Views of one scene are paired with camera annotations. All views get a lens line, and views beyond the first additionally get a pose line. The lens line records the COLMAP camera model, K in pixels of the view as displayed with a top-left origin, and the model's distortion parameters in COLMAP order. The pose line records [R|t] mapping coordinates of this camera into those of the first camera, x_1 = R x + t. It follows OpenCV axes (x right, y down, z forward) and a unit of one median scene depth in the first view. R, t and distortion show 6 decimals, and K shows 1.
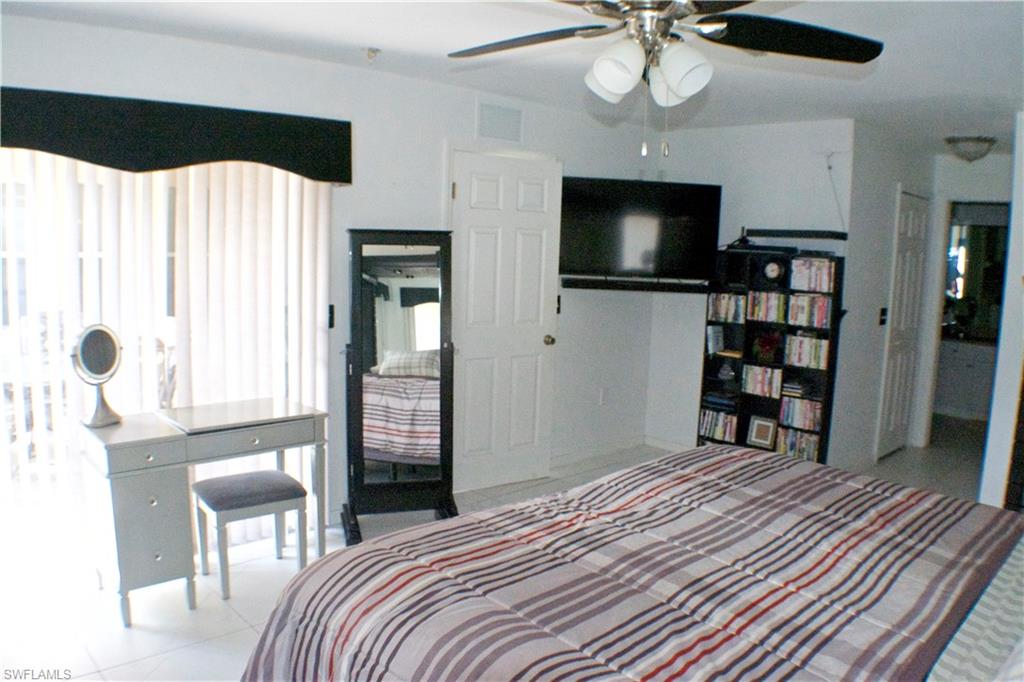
lens RADIAL K [[764.1, 0, 512.0], [0, 764.1, 341.0], [0, 0, 1]] dist [-0.184955, 0.055943]
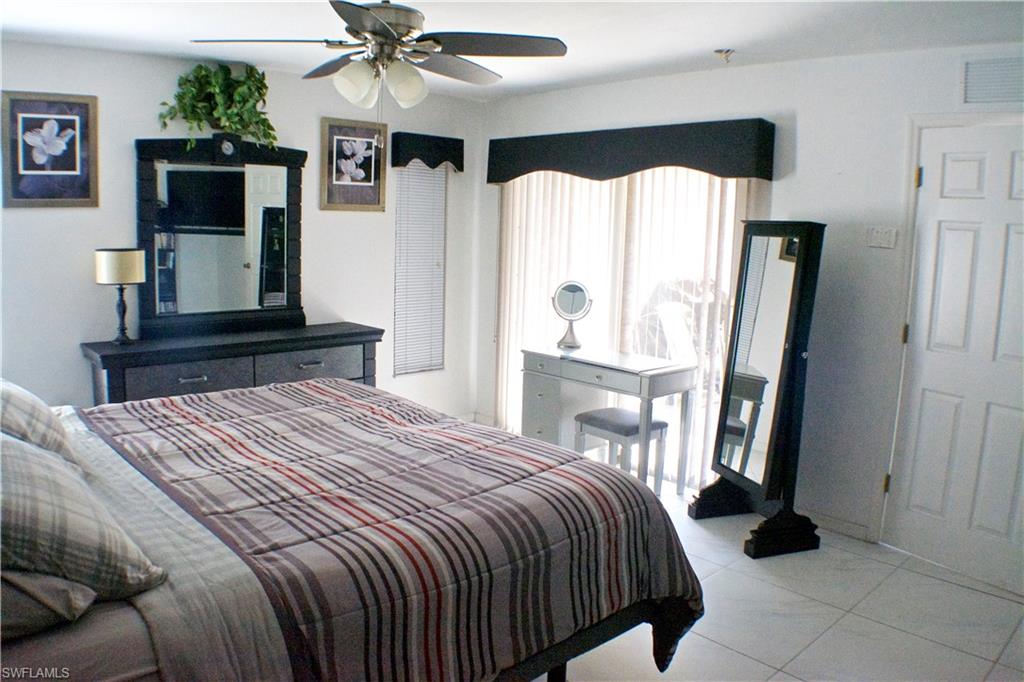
lens RADIAL K [[764.1, 0, 512.0], [0, 764.1, 341.0], [0, 0, 1]] dist [-0.184955, 0.055943]
pose [[-0.011030, 0.119715, -0.992747, 1.258327], [-0.158639, 0.980024, 0.119943, -0.086257], [0.987275, 0.158811, 0.008182, 1.042796]]
